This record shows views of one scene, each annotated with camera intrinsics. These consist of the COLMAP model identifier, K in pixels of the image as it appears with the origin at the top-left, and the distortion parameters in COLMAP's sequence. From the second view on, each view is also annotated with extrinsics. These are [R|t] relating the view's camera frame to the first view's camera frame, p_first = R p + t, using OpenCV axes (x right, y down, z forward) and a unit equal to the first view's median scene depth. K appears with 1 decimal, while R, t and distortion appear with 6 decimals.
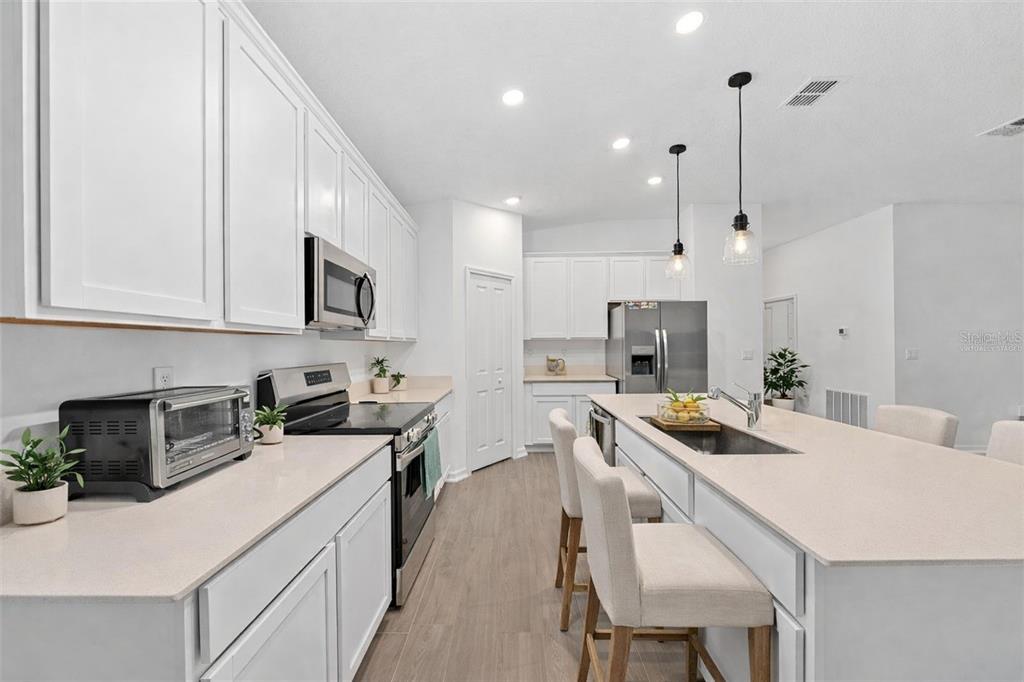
lens RADIAL K [[353.7, 0, 512.0], [0, 353.7, 341.0], [0, 0, 1]] dist [0.001317, -0.000550]
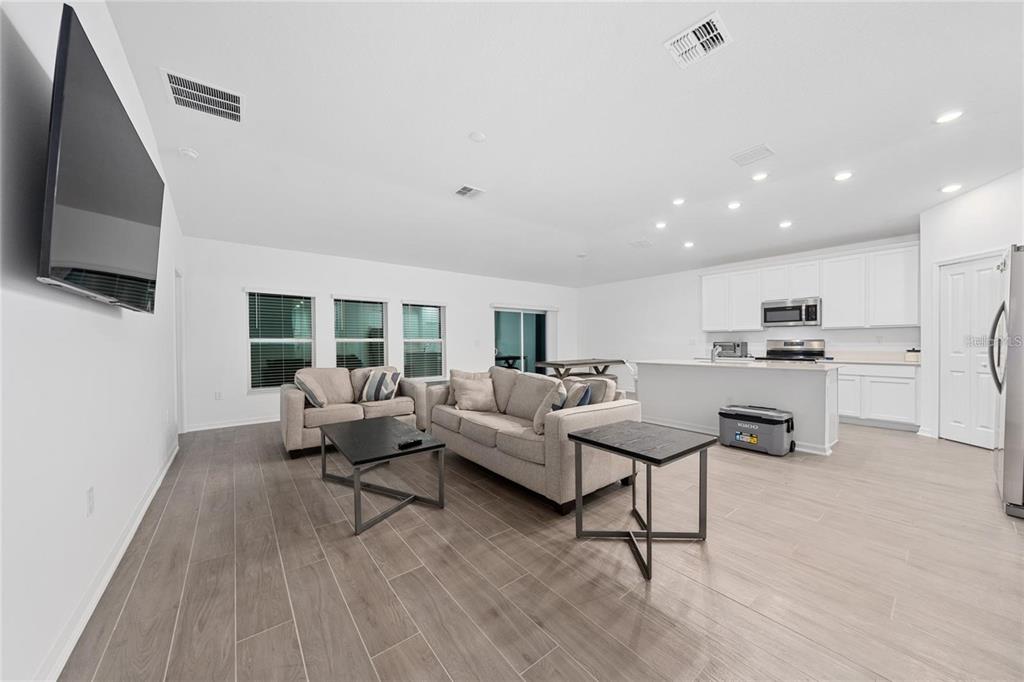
lens RADIAL K [[353.7, 0, 512.0], [0, 353.7, 341.0], [0, 0, 1]] dist [0.001317, -0.000550]
pose [[-0.785627, 0.004106, -0.618687, 1.611299], [0.010150, 0.999929, -0.006254, 0.041552], [0.618618, -0.011193, -0.785612, 0.990409]]
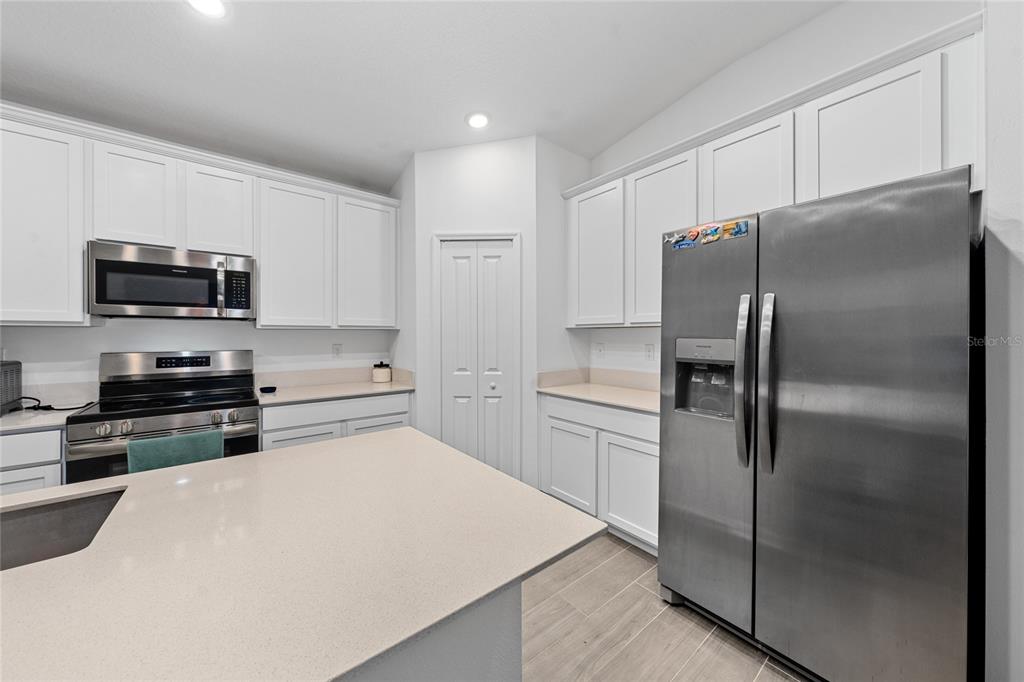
lens RADIAL K [[353.7, 0, 512.0], [0, 353.7, 341.0], [0, 0, 1]] dist [0.001317, -0.000550]
pose [[0.623902, 0.012954, -0.781395, 0.557351], [0.002250, 0.999829, 0.018372, 0.009863], [0.781500, -0.013221, 0.623766, 0.603993]]
